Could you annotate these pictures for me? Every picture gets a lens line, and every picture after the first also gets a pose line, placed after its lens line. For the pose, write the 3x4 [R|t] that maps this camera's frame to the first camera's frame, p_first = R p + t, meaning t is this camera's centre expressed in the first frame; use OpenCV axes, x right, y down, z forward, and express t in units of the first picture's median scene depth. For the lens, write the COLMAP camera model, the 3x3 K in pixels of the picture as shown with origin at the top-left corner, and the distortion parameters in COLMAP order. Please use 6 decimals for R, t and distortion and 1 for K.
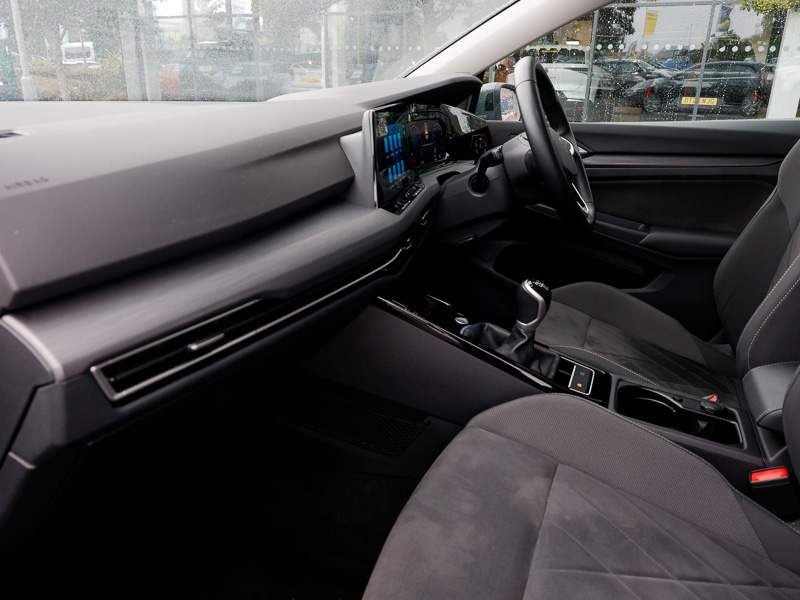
lens RADIAL K [[665.5, 0, 400.0], [0, 665.5, 300.0], [0, 0, 1]] dist [0.012753, -0.008594]
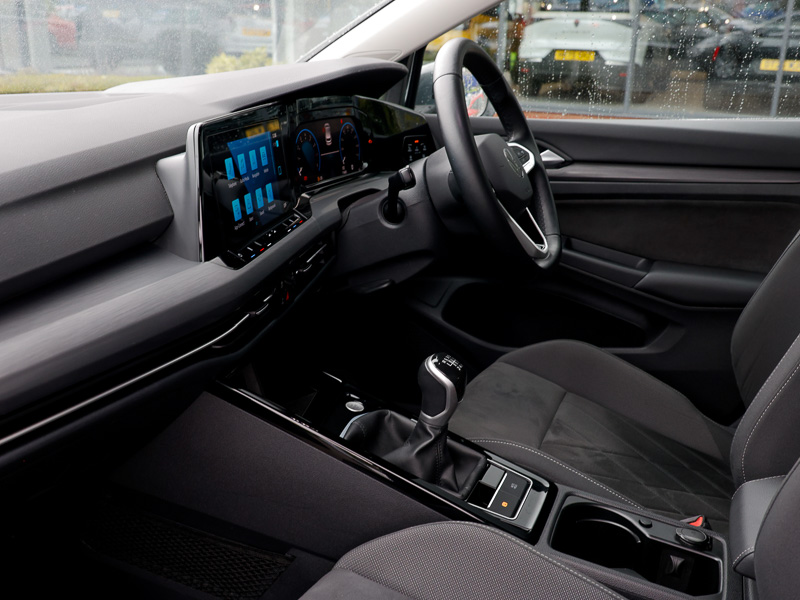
lens RADIAL K [[919.1, 0, 400.0], [0, 919.1, 300.0], [0, 0, 1]] dist [0.033889, 0.006304]
pose [[0.999835, 0.005480, 0.017290, 0.107307], [-0.004884, 0.999397, -0.034366, -0.042977], [-0.017468, 0.034276, 0.999260, 0.008975]]
